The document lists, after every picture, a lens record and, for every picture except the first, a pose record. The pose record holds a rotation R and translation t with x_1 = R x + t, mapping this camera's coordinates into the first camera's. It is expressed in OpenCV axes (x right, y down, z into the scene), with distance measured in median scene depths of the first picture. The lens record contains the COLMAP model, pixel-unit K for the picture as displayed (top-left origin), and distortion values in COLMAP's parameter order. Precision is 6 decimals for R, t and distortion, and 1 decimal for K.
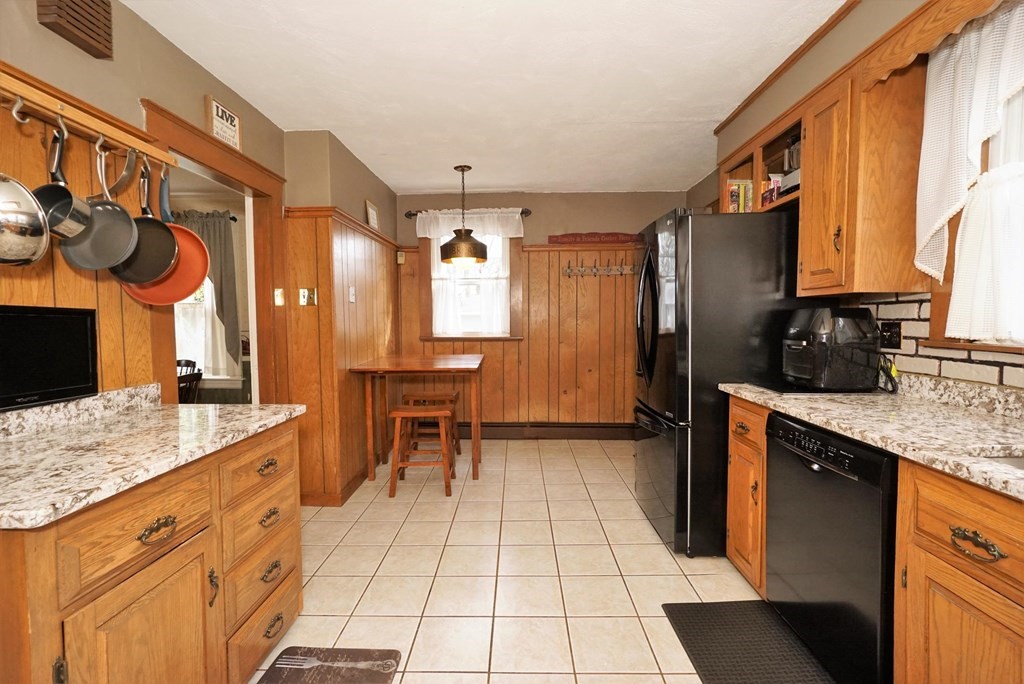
lens RADIAL K [[443.2, 0, 511.5], [0, 443.2, 339.0], [0, 0, 1]] dist [-0.013153, 0.005301]
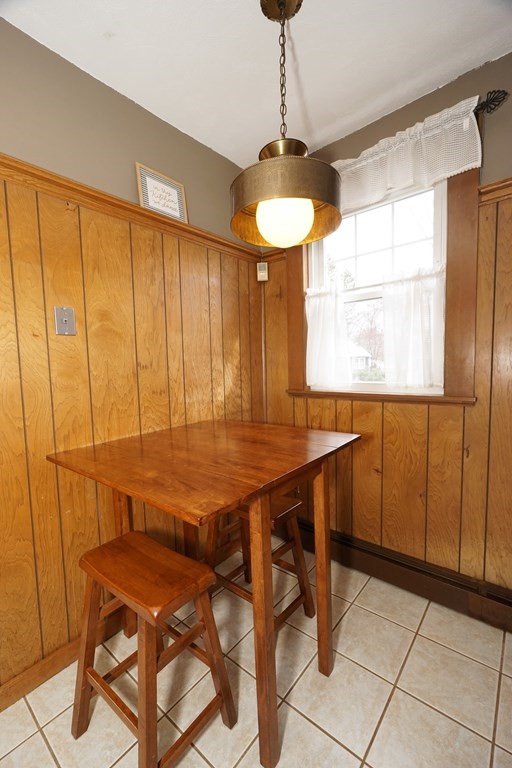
lens RADIAL K [[330.2, 0, 252.6], [0, 330.2, 392.1], [0, 0, 1]] dist [-0.008558, -0.000343]
pose [[0.779905, 0.034822, -0.624928, 0.058725], [-0.001776, 0.998570, 0.053426, -0.027642], [0.625895, -0.040557, 0.778852, 0.597771]]
